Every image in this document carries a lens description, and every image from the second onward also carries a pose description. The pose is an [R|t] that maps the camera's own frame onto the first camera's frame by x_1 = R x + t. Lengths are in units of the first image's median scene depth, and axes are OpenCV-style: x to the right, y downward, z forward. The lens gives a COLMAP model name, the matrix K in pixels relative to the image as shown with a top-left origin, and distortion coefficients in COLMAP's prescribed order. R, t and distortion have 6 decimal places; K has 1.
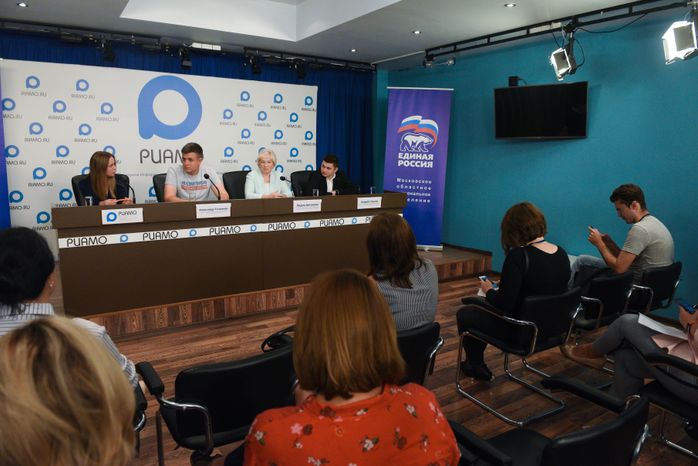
lens RADIAL K [[501.0, 0, 348.6], [0, 501.0, 233.7], [0, 0, 1]] dist [-0.037760, -0.000002]
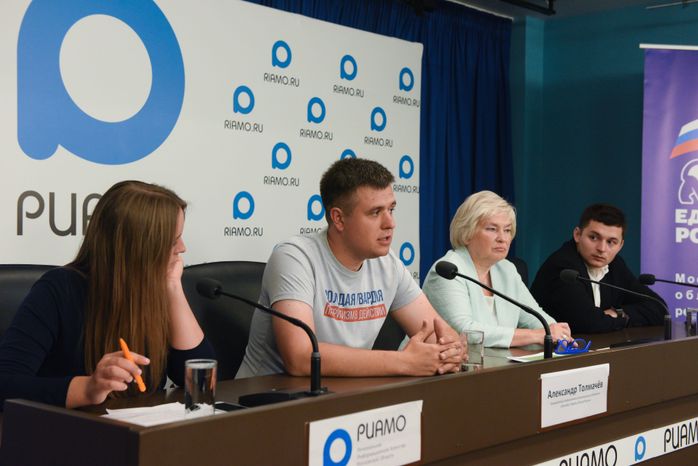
lens RADIAL K [[973.5, 0, 346.9], [0, 973.5, 232.2], [0, 0, 1]] dist [0.123191, -0.062189]
pose [[0.970497, -0.003961, 0.241081, -0.334828], [0.042232, 0.987200, -0.153792, -0.036280], [-0.237386, 0.159436, 0.958242, 0.327233]]
